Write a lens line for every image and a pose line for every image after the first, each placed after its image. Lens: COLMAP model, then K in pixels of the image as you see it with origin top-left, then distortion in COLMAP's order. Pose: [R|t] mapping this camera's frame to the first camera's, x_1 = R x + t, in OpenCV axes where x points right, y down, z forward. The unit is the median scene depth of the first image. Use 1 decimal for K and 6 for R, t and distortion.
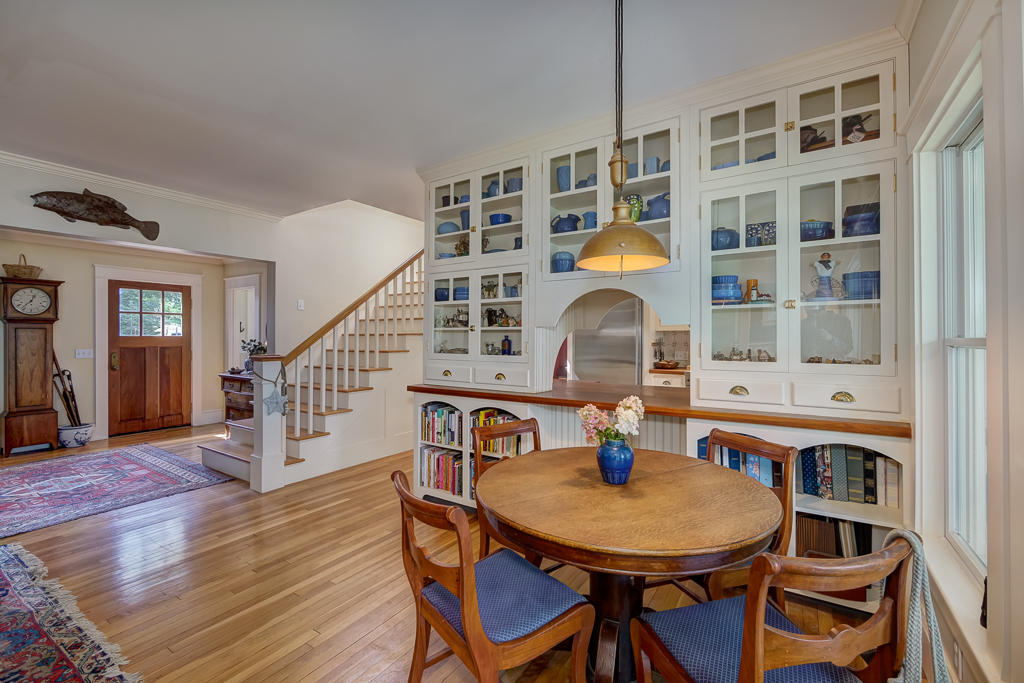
lens RADIAL K [[440.4, 0, 515.2], [0, 440.4, 341.7], [0, 0, 1]] dist [0.000615, -0.000018]
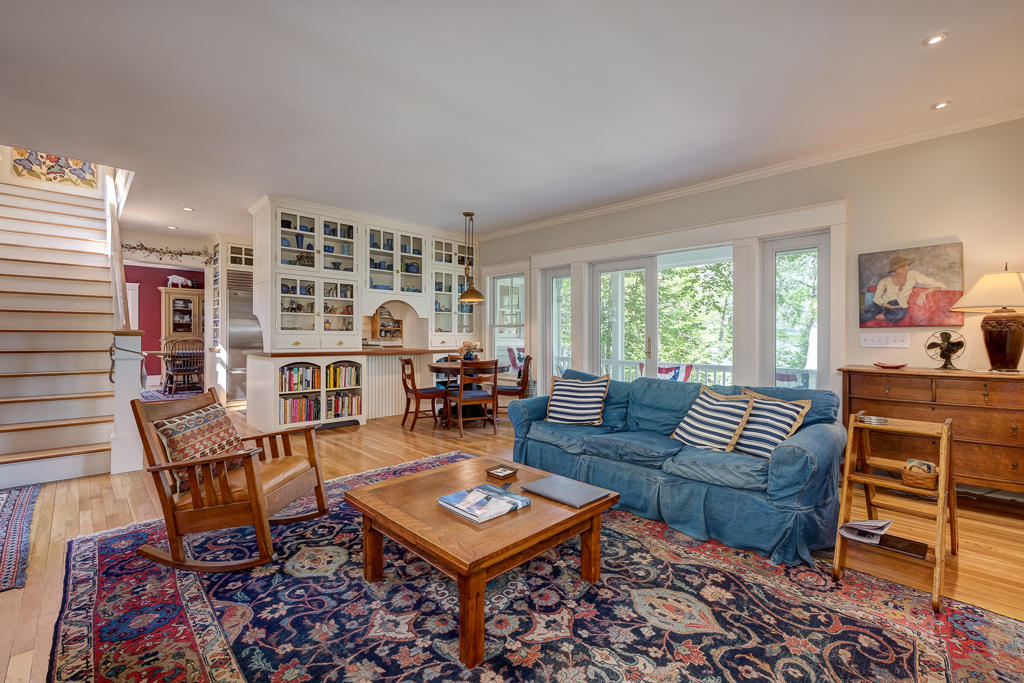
lens RADIAL K [[440.4, 0, 513.7], [0, 440.4, 337.8], [0, 0, 1]] dist [0.000615, -0.000018]
pose [[0.220332, -0.002914, 0.975421, -1.597480], [-0.000436, 0.999995, 0.003086, 0.052656], [-0.975425, -0.001105, 0.220329, -0.037273]]
